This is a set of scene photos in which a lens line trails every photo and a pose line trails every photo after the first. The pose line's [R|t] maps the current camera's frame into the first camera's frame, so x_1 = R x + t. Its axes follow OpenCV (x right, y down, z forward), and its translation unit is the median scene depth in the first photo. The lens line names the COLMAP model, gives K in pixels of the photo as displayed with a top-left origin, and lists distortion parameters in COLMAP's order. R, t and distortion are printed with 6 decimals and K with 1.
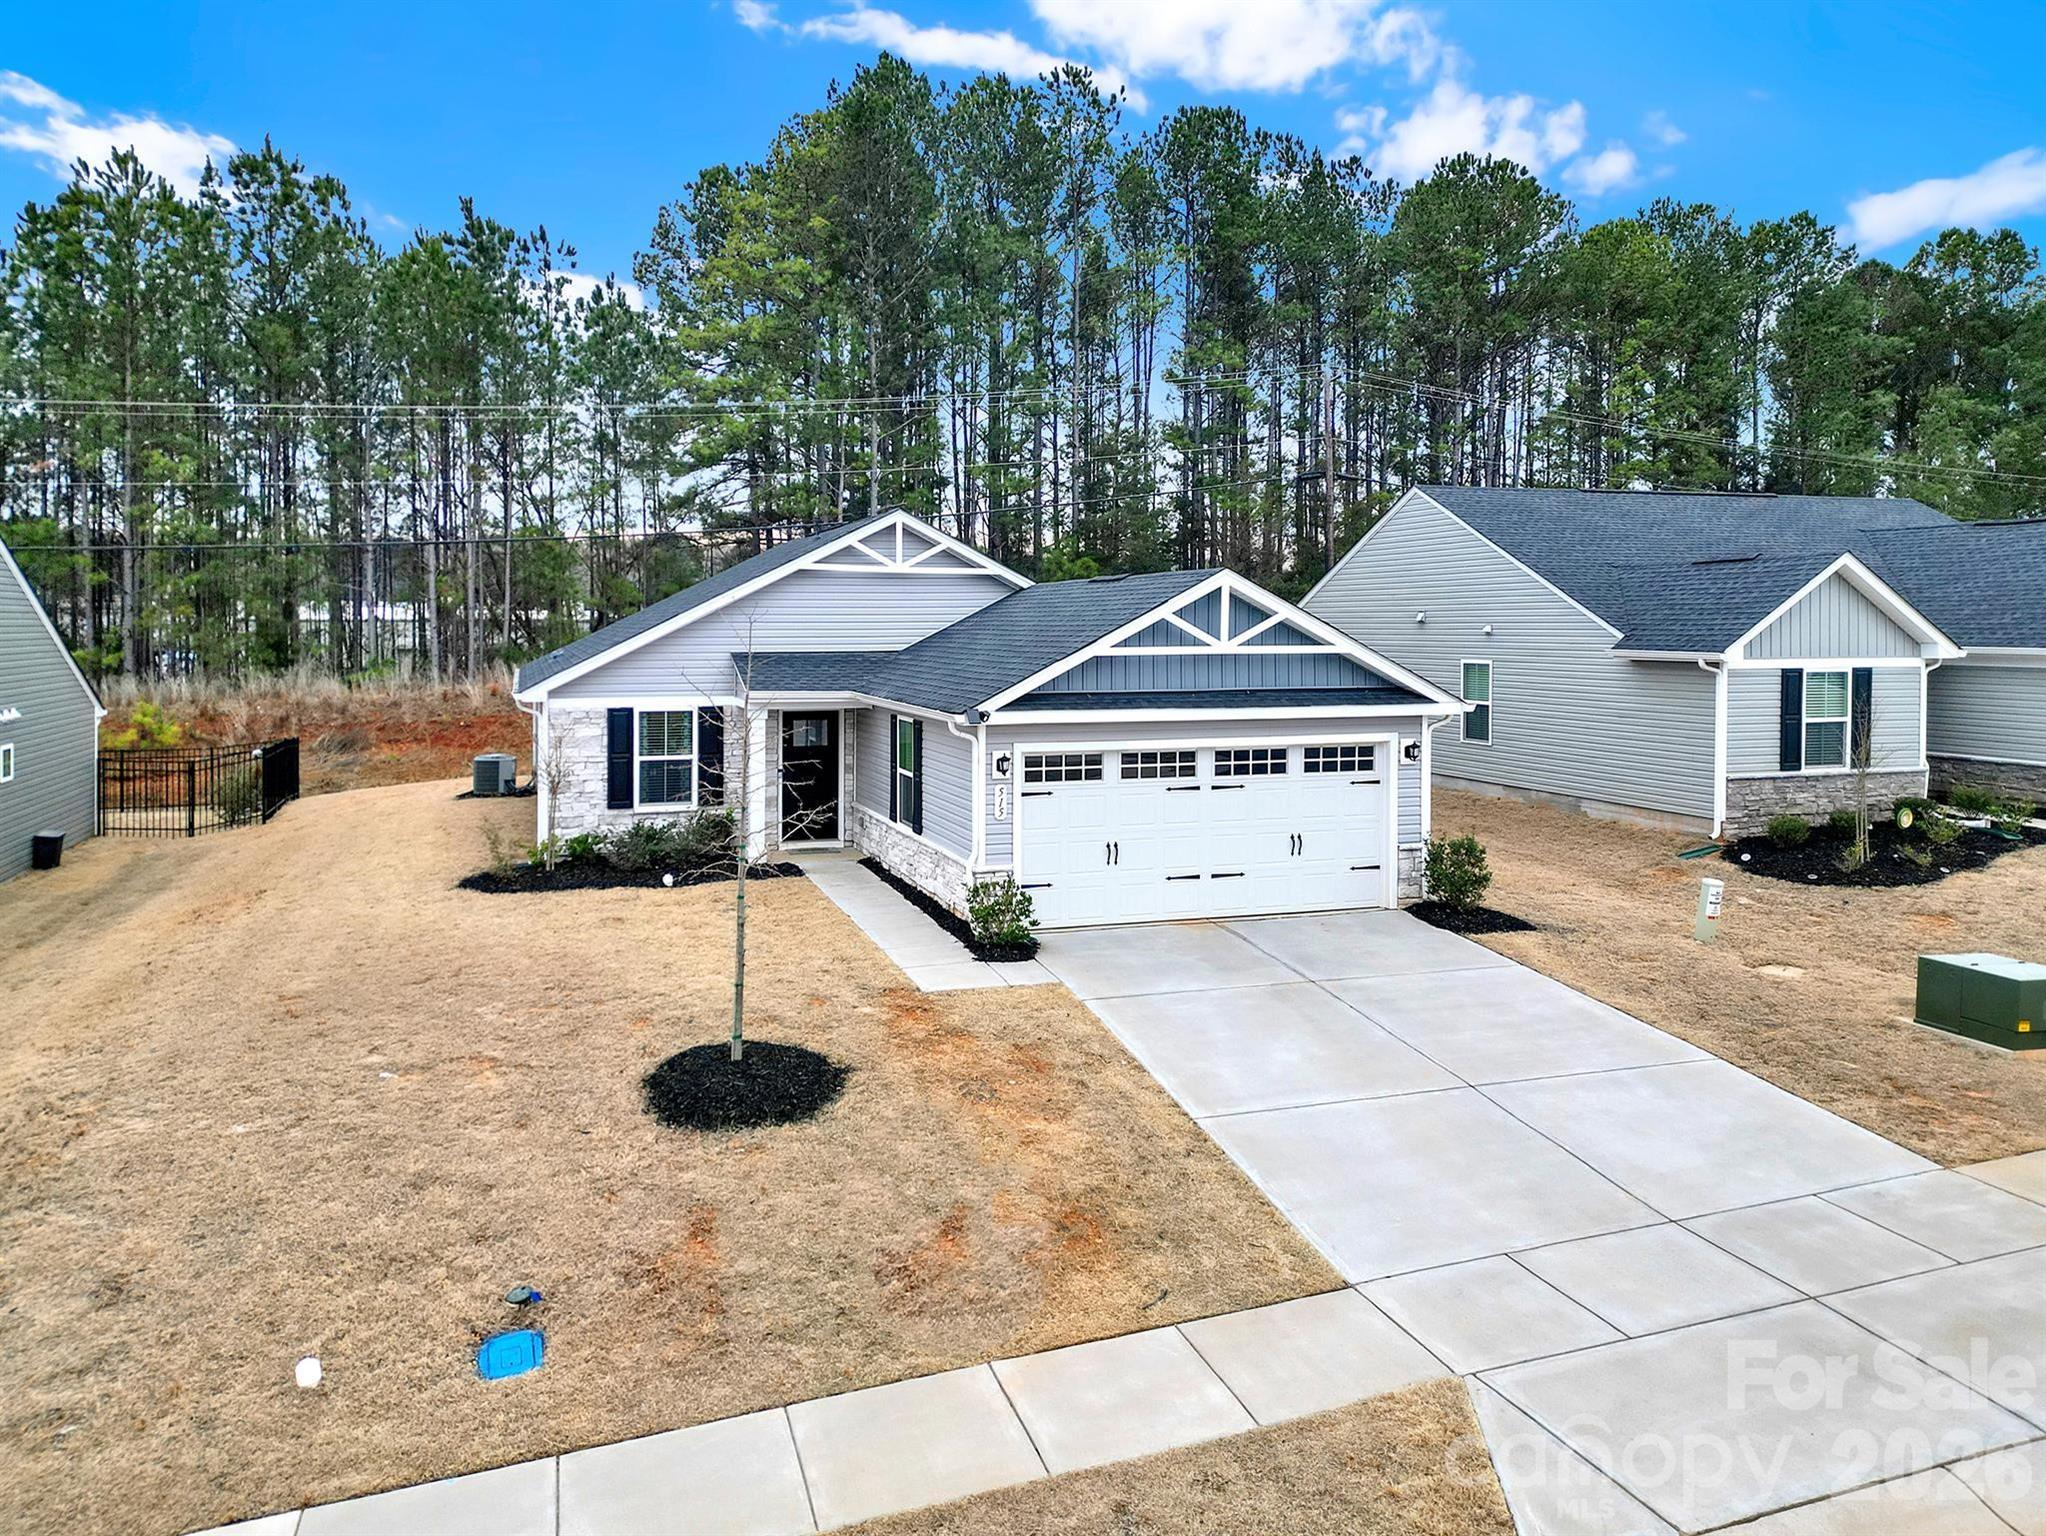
lens RADIAL K [[1462.2, 0, 1027.4], [0, 1462.2, 637.7], [0, 0, 1]] dist [0.056313, -0.040319]
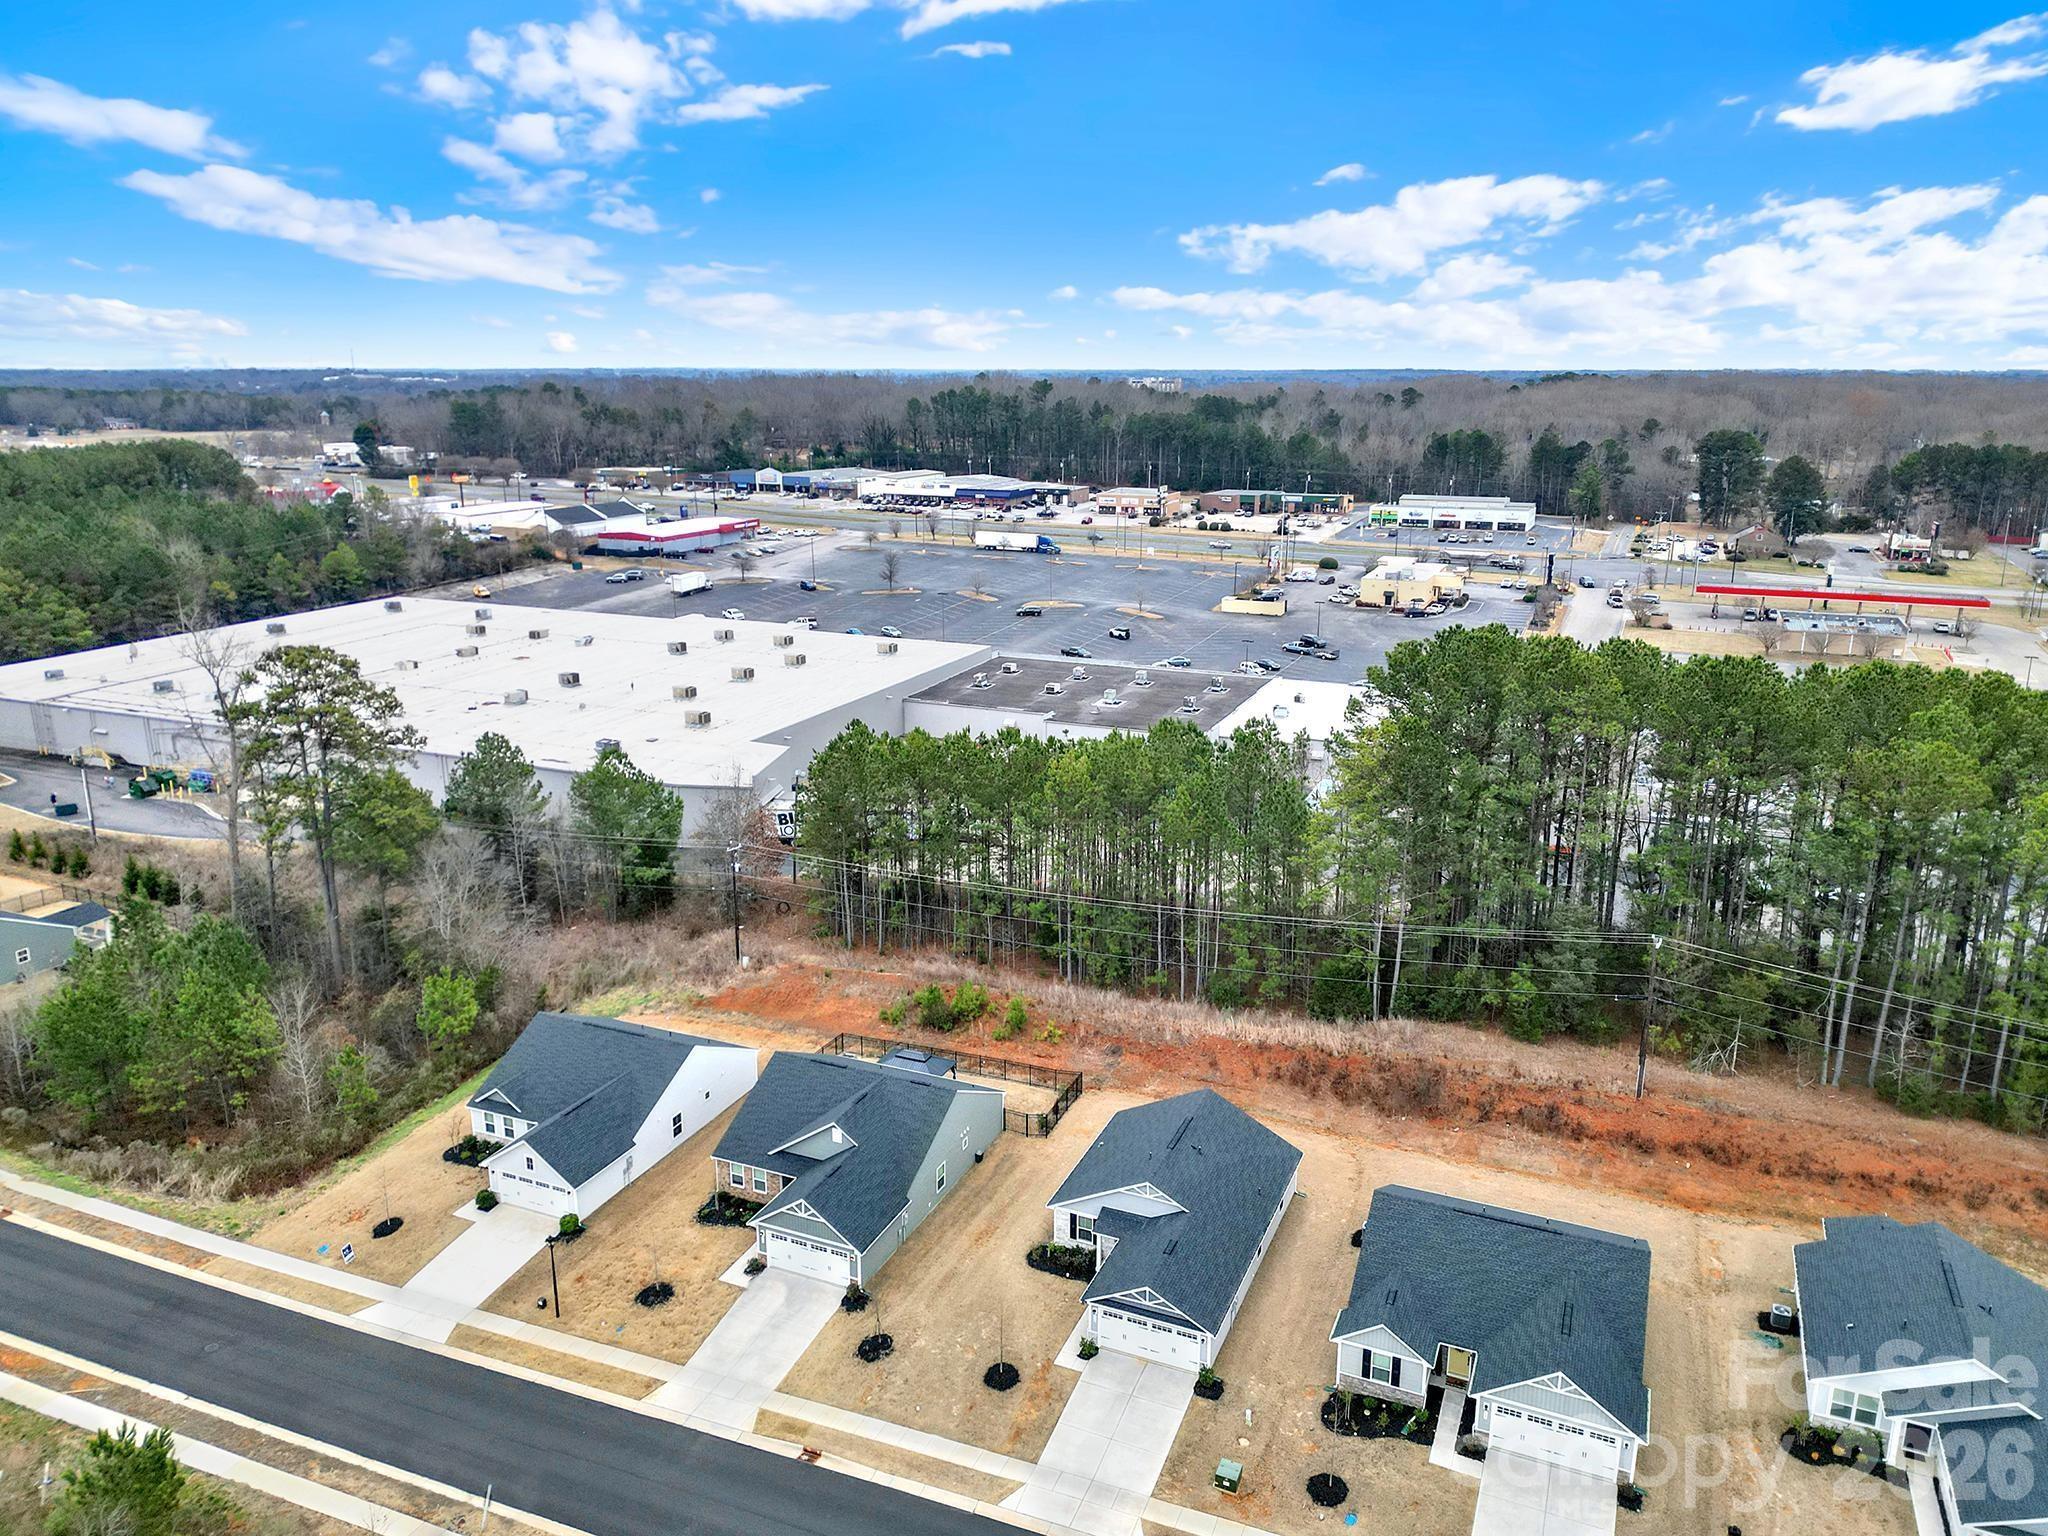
lens RADIAL K [[1443.1, 0, 1033.1], [0, 1443.1, 754.4], [0, 0, 1]] dist [0.090450, -0.090111]
pose [[0.740821, 0.168216, -0.650298, 2.077368], [-0.007922, 0.970255, 0.241956, -2.227593], [0.671656, -0.174094, 0.720118, -1.671514]]
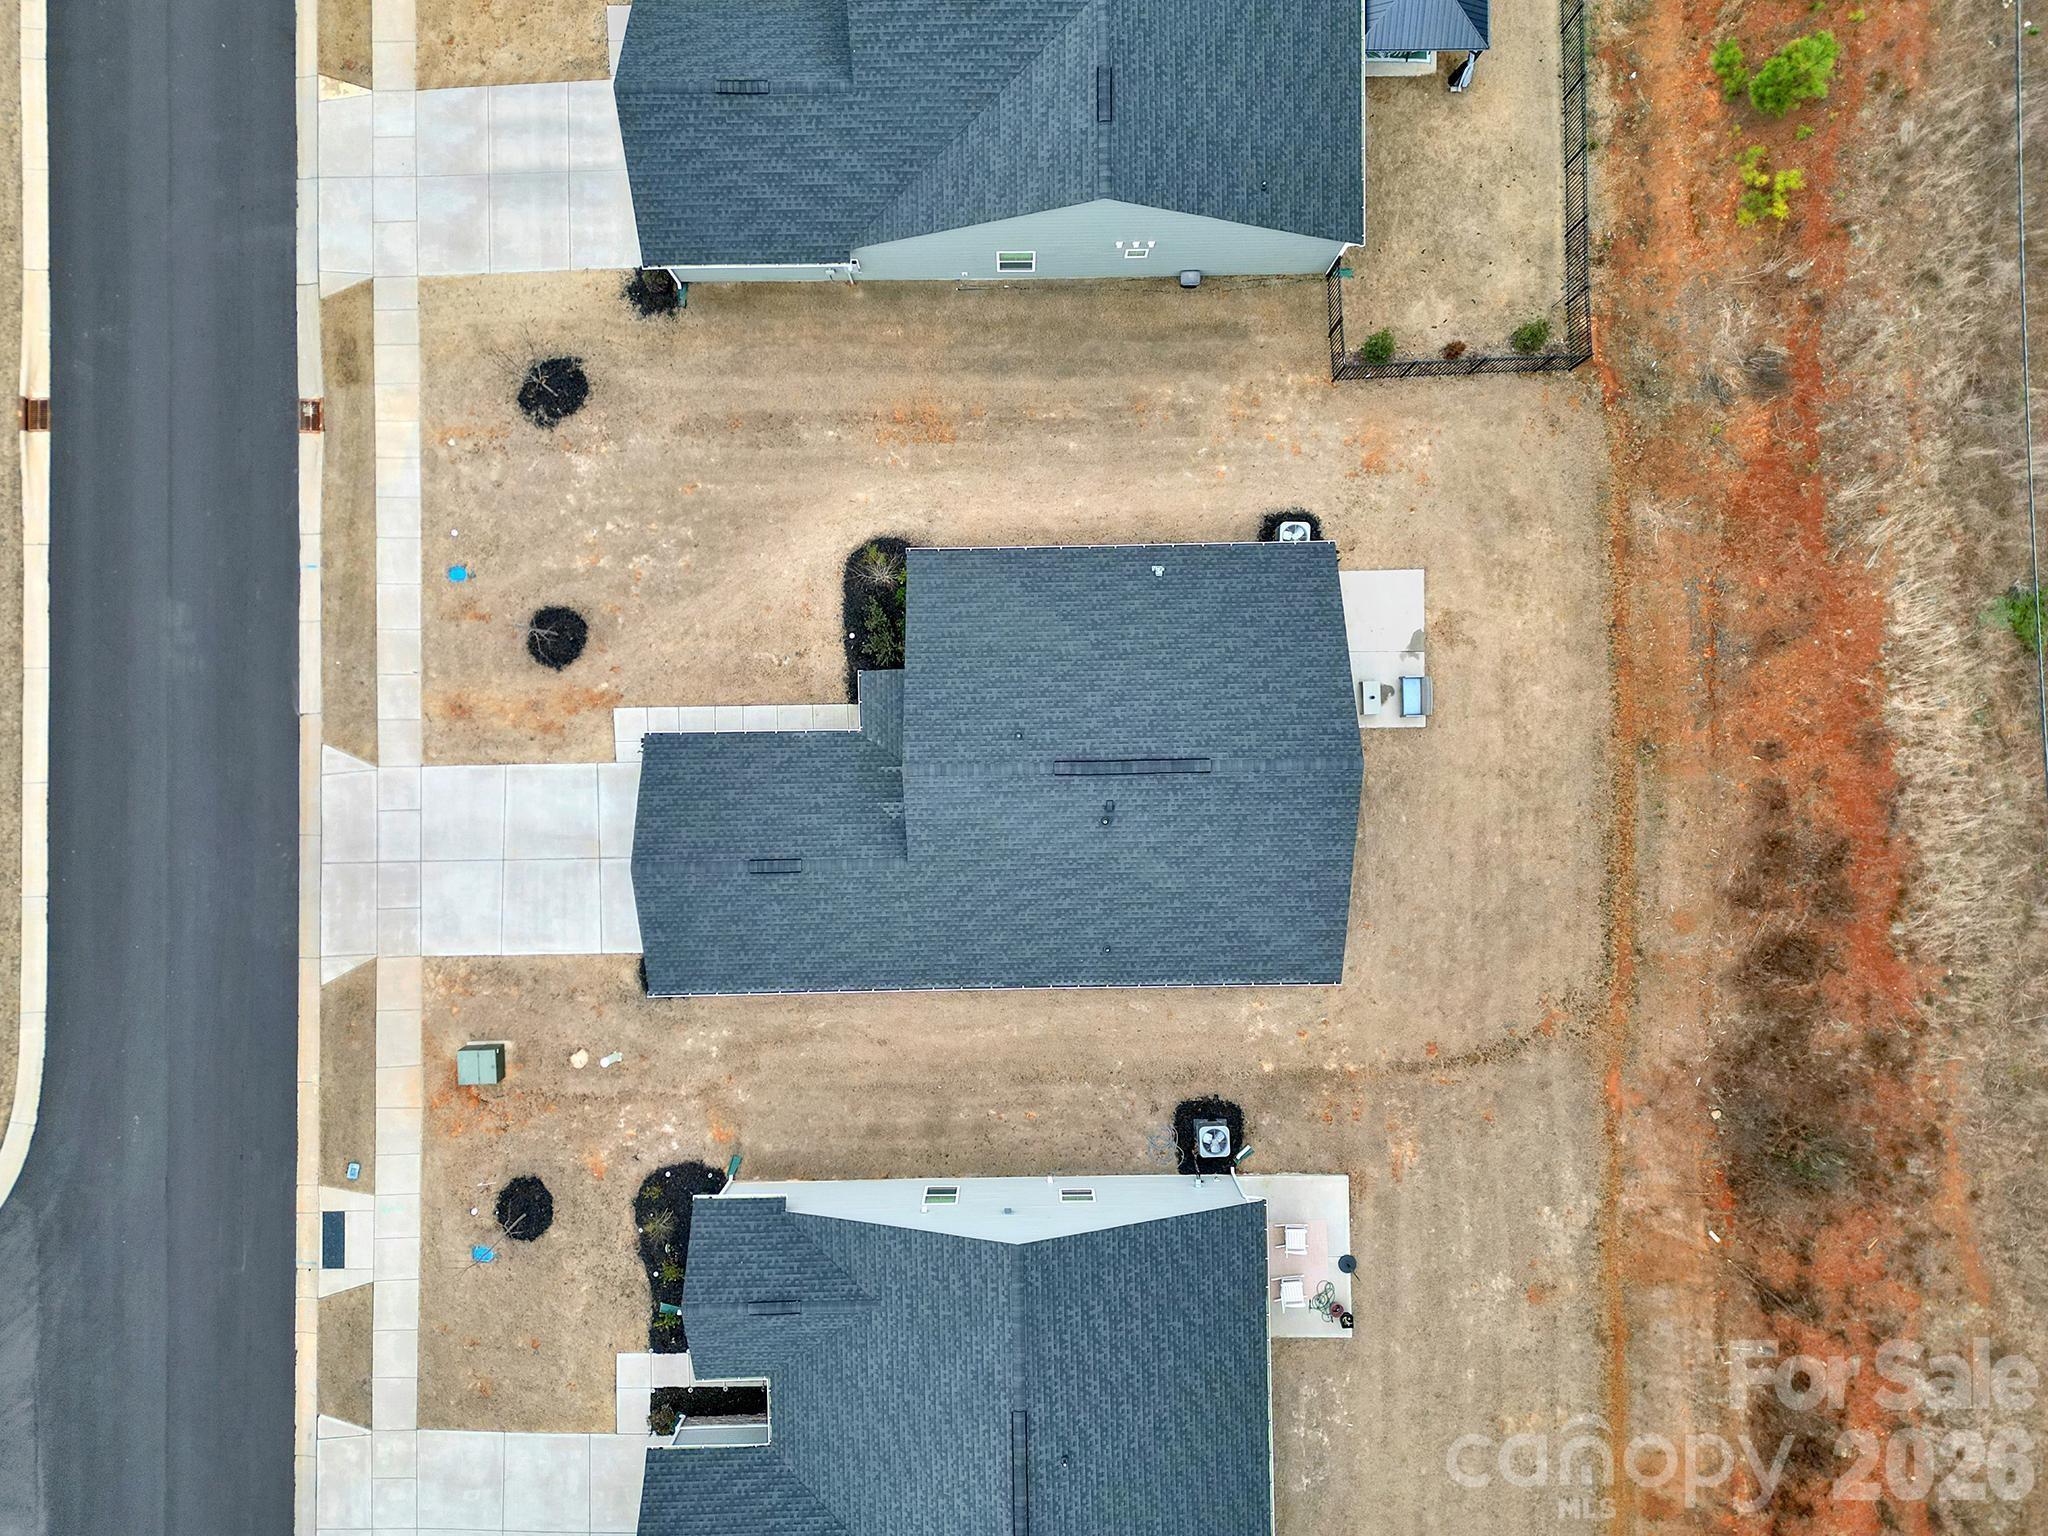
lens RADIAL K [[1443.1, 0, 1033.1], [0, 1443.1, 754.4], [0, 0, 1]] dist [0.090450, -0.090111]
pose [[-0.307306, 0.951580, 0.007698, -0.198361], [-0.015273, -0.013020, 0.999799, -1.959437], [0.951488, 0.307127, 0.018535, 1.357515]]
